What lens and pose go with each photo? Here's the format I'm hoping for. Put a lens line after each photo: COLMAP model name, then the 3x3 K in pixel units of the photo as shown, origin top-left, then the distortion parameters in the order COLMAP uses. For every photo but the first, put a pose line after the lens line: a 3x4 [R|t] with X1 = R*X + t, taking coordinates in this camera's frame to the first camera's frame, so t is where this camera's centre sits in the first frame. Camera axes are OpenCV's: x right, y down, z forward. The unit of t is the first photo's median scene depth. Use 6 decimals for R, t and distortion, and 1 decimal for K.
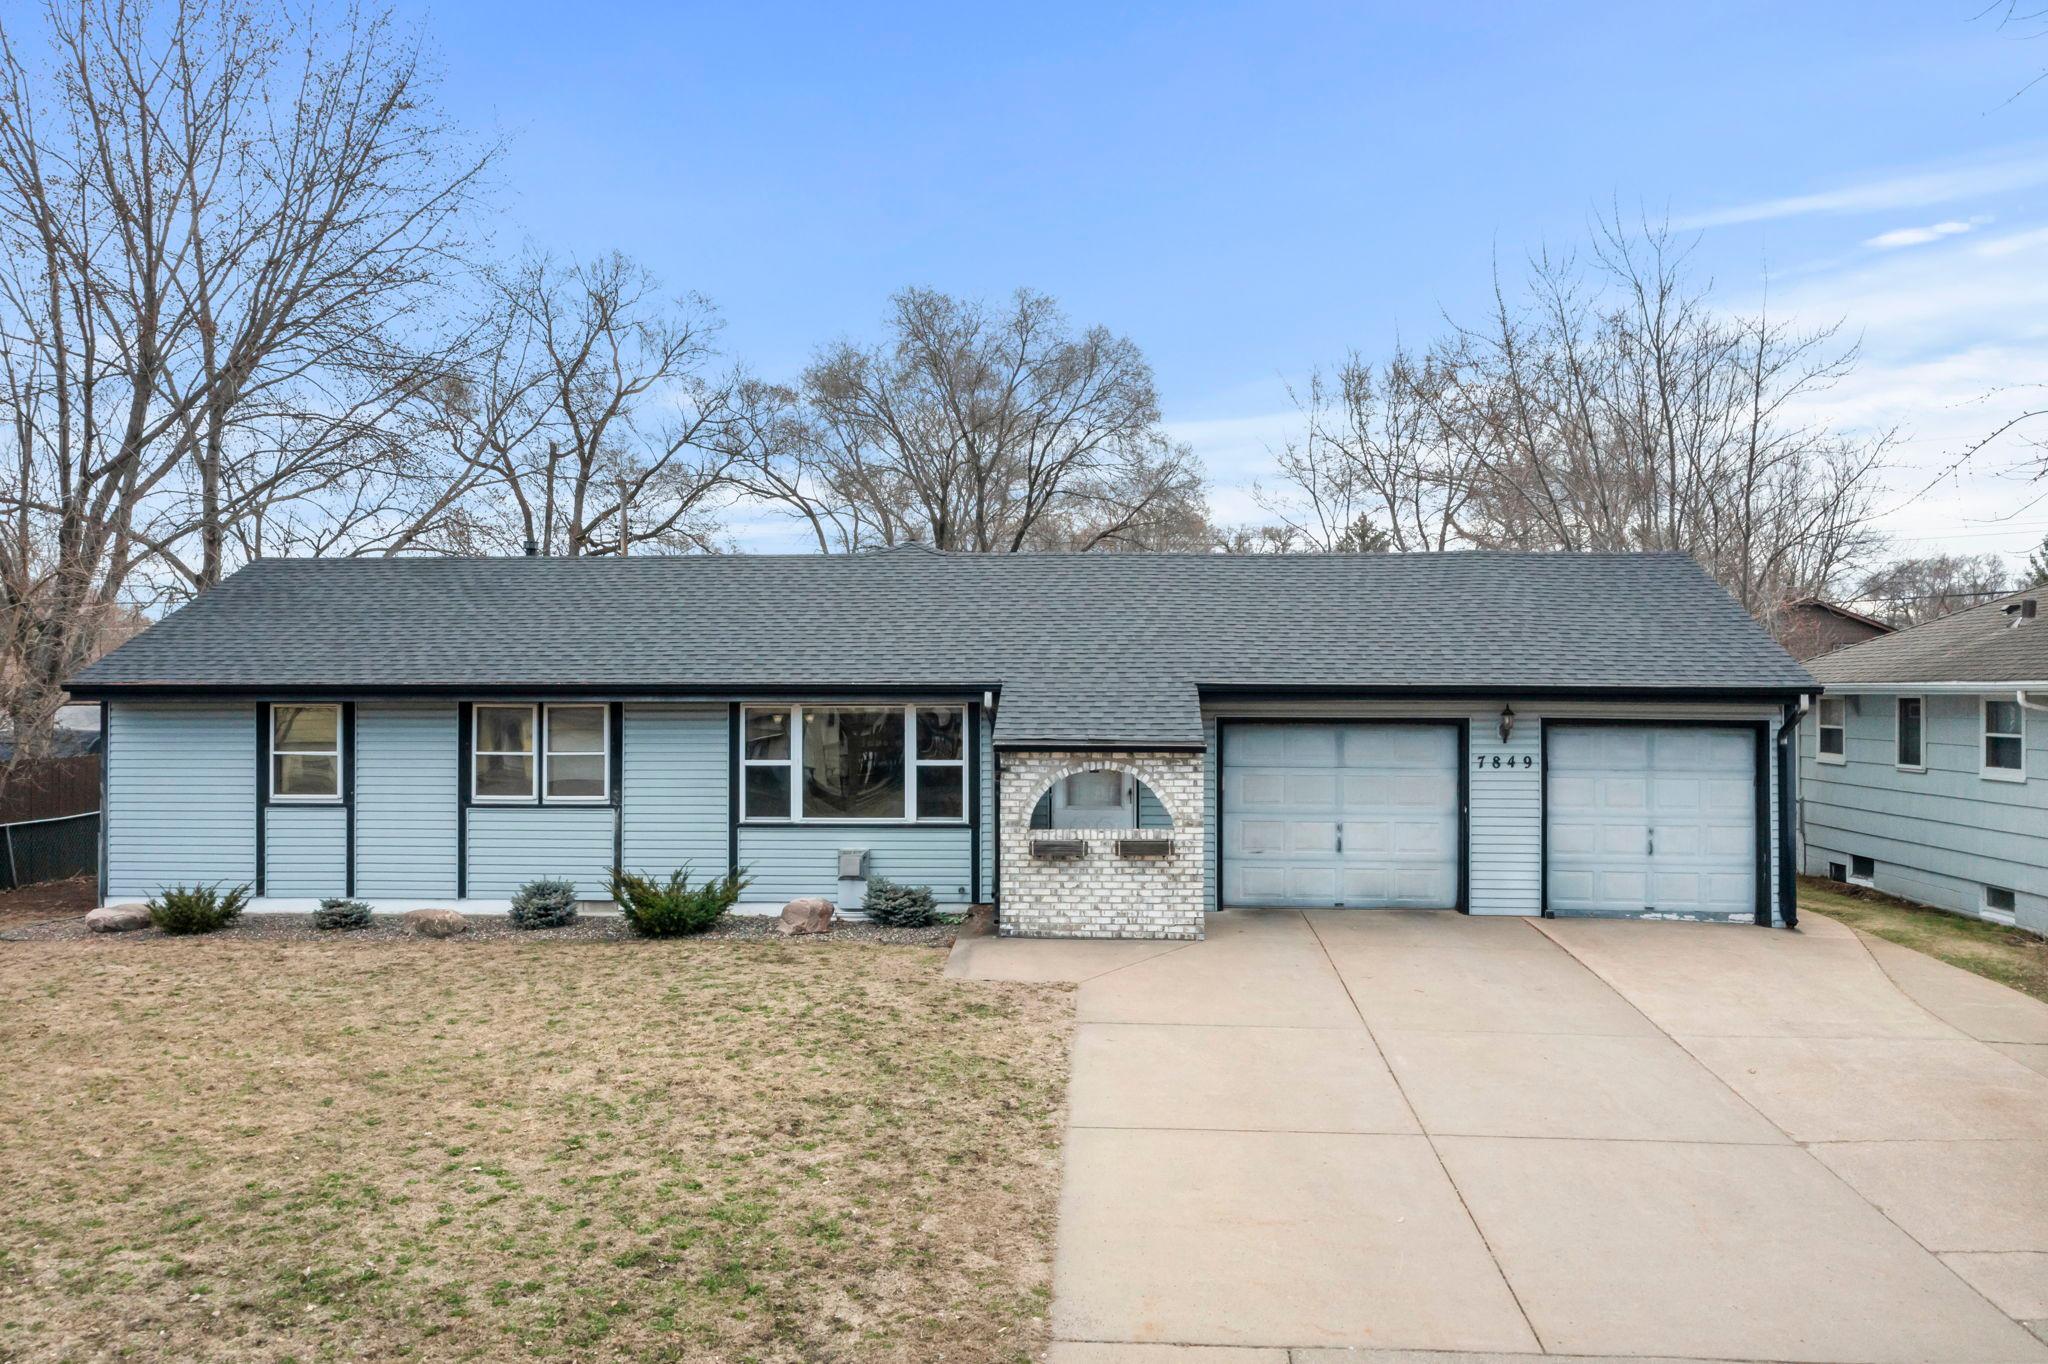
lens RADIAL K [[1630.0, 0, 1024.0], [0, 1630.0, 682.0], [0, 0, 1]] dist [-0.011931, -0.005120]
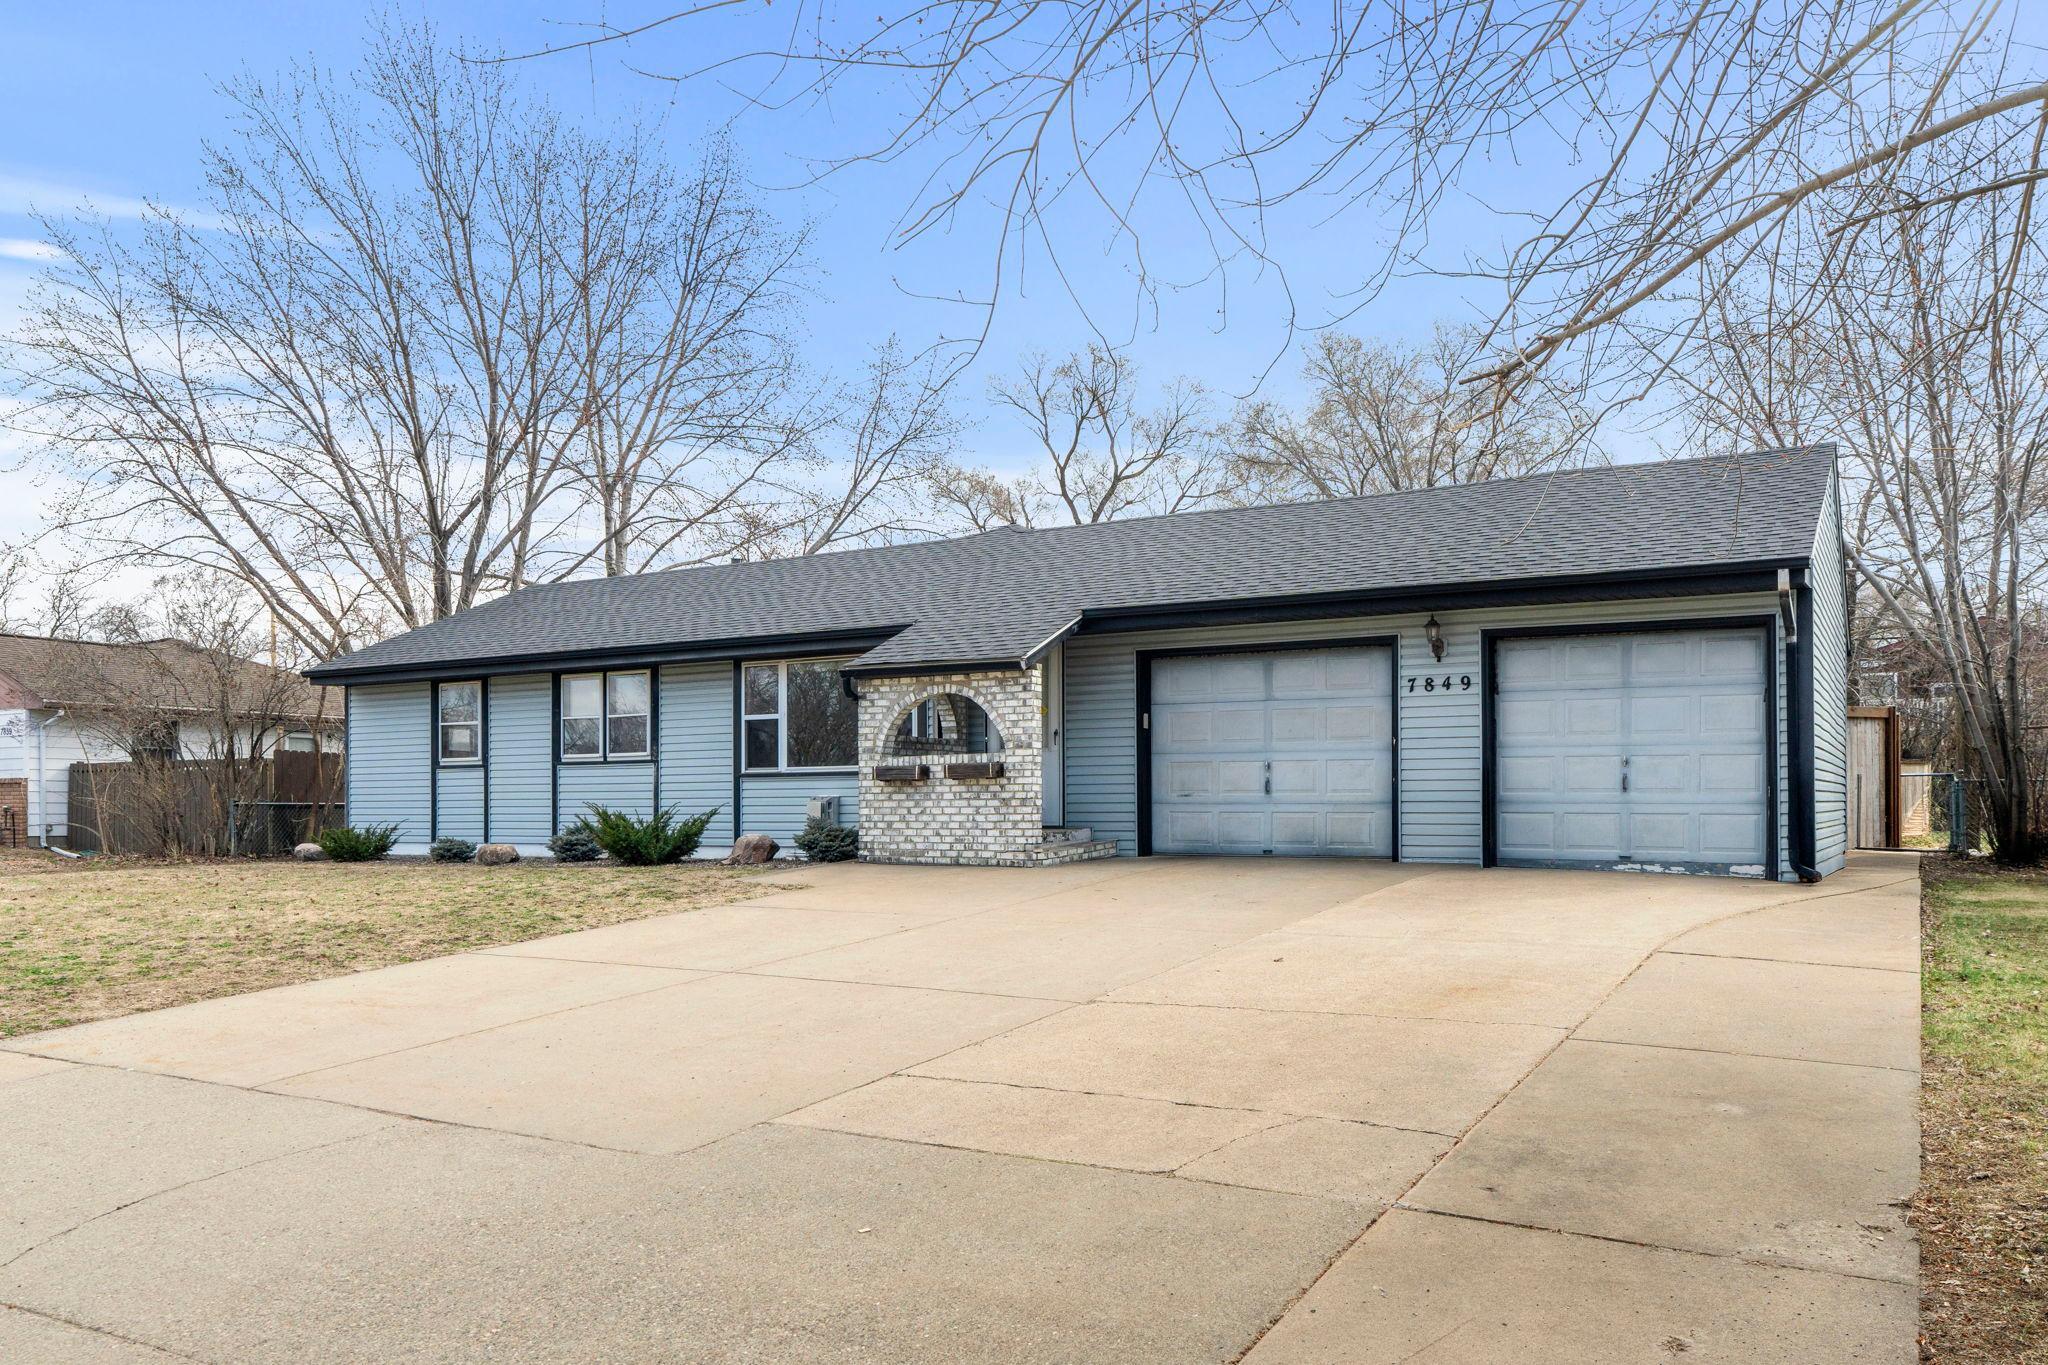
lens RADIAL K [[1523.9, 0, 1030.5], [0, 1523.9, 825.5], [0, 0, 1]] dist [0.000258, -0.001433]
pose [[0.892947, 0.000286, -0.450162, 0.509324], [0.007832, 0.999839, 0.016170, 0.119480], [0.450094, -0.017964, 0.892800, 0.205094]]
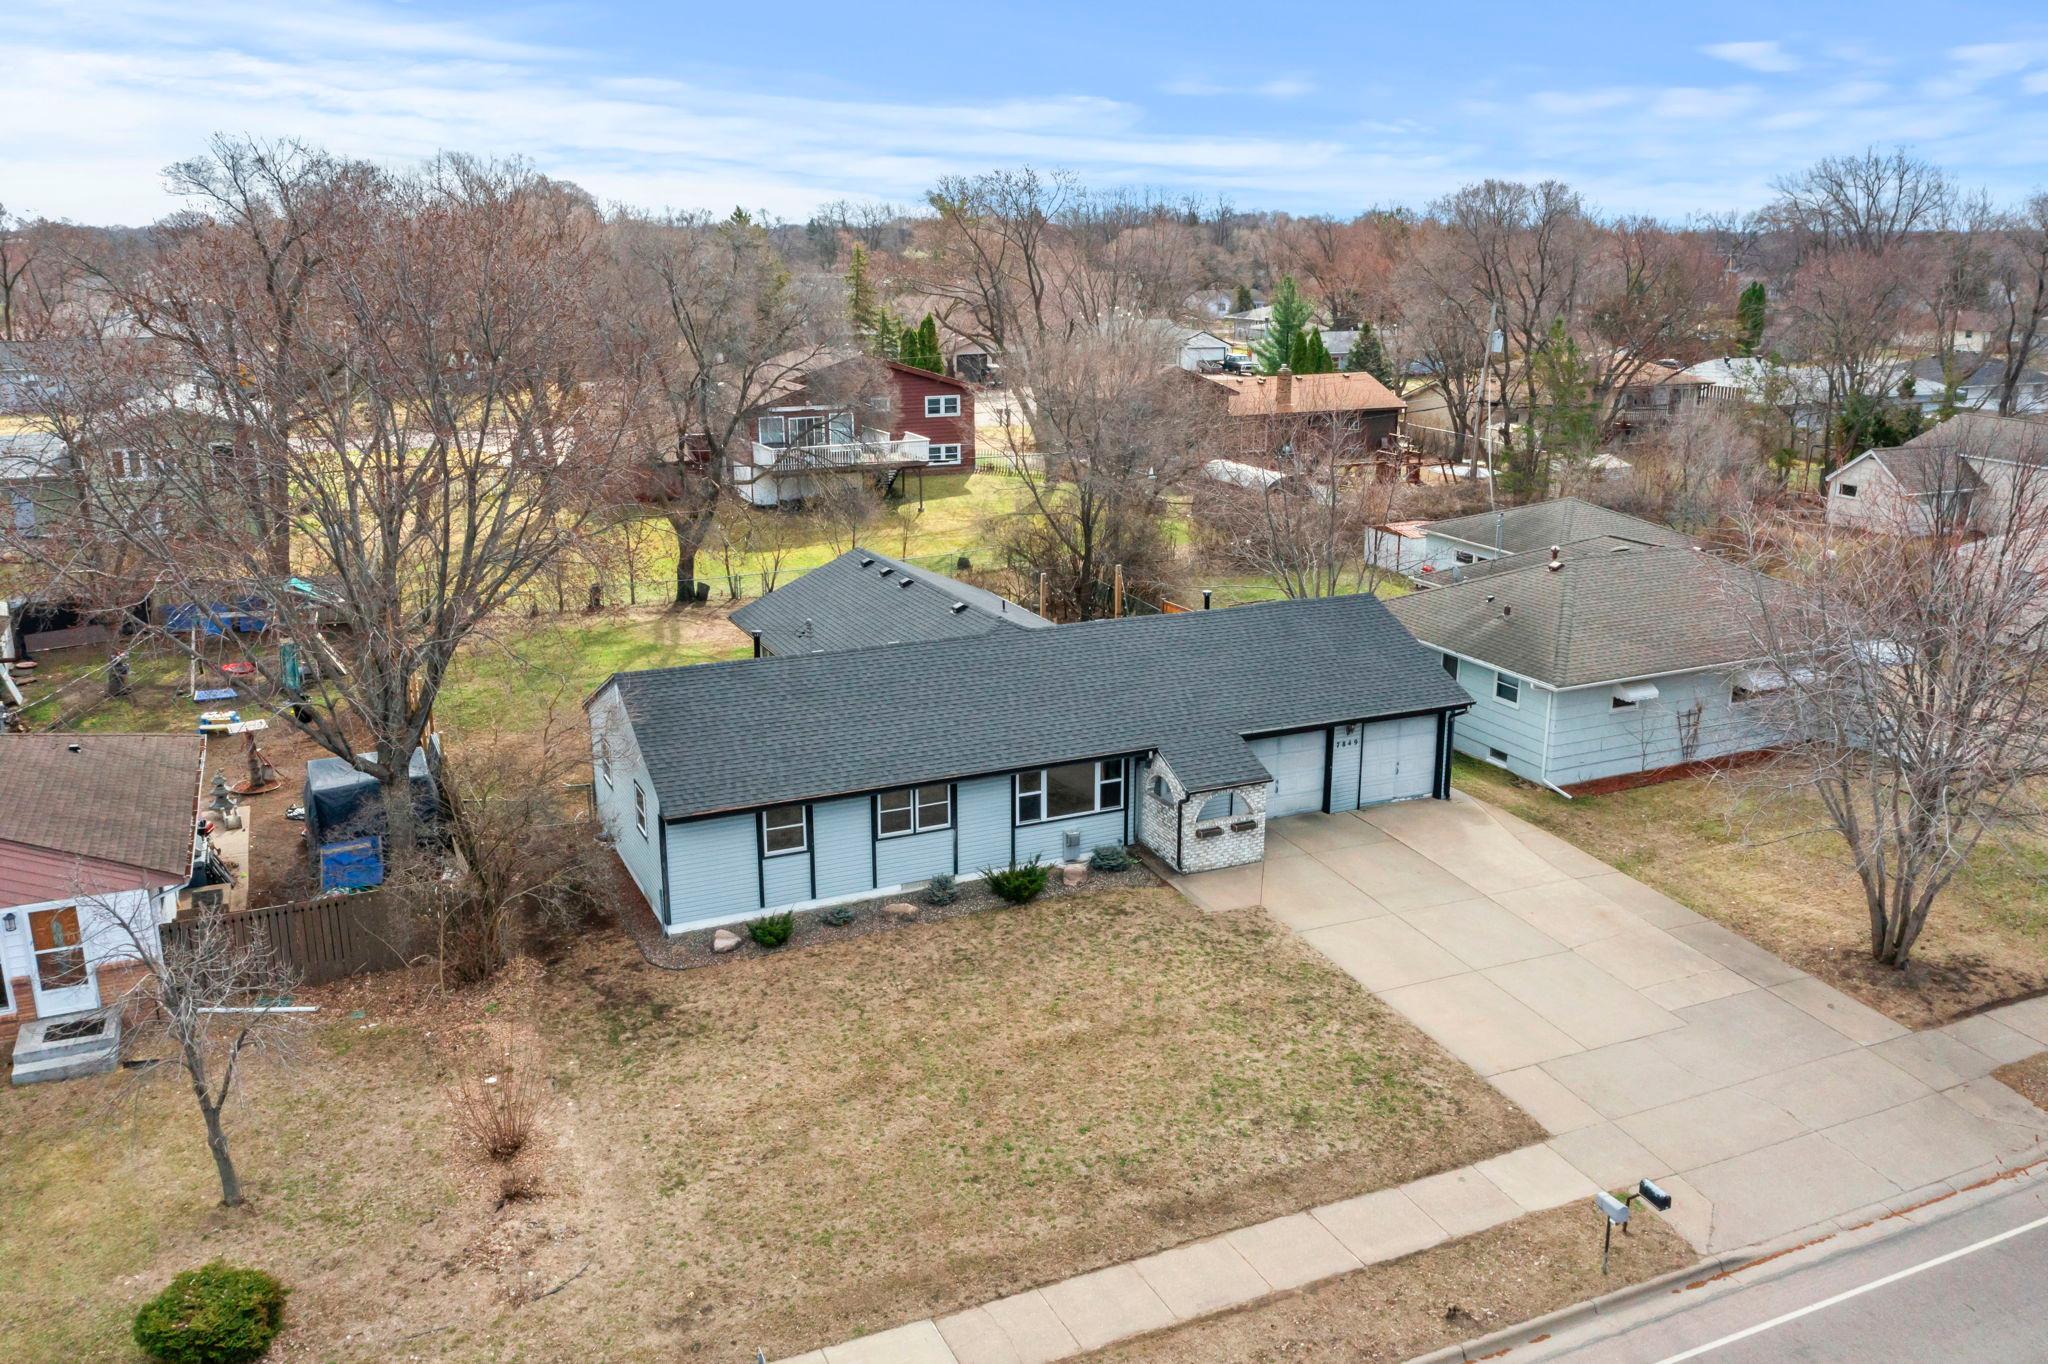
lens RADIAL K [[1630.0, 0, 1024.0], [0, 1630.0, 682.0], [0, 0, 1]] dist [-0.011931, -0.005120]
pose [[0.878638, -0.123783, 0.461164, -1.140438], [-0.006635, 0.962555, 0.271005, -0.656106], [-0.477442, -0.241175, 0.844916, -0.622827]]
